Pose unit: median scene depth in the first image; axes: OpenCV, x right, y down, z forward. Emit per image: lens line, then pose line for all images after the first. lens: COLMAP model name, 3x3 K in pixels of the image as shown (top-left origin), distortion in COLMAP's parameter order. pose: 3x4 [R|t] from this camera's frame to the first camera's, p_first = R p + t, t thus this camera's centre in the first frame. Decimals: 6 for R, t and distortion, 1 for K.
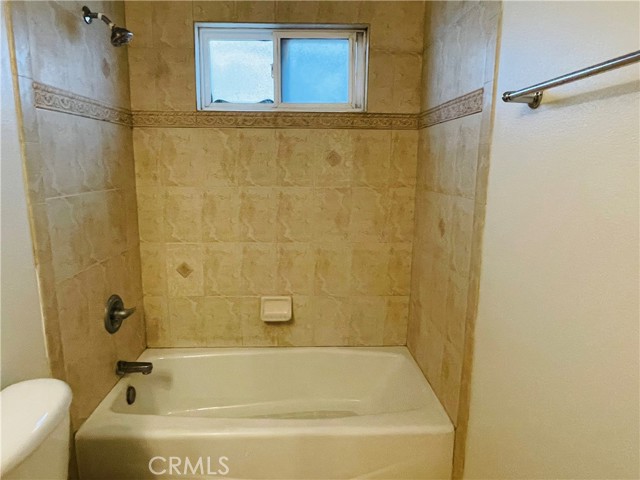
lens RADIAL K [[408.8, 0, 319.6], [0, 408.8, 236.4], [0, 0, 1]] dist [0.003362, -0.005745]
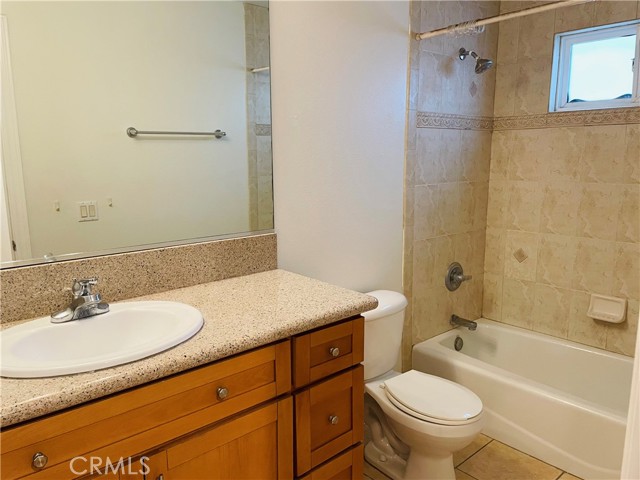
lens RADIAL K [[489.2, 0, 321.4], [0, 489.2, 240.1], [0, 0, 1]] dist [0.081525, -0.090309]
pose [[0.646857, 0.118358, -0.753370, 0.355321], [-0.123281, 0.991119, 0.049859, 0.042718], [0.752581, 0.060625, 0.655703, -0.322013]]
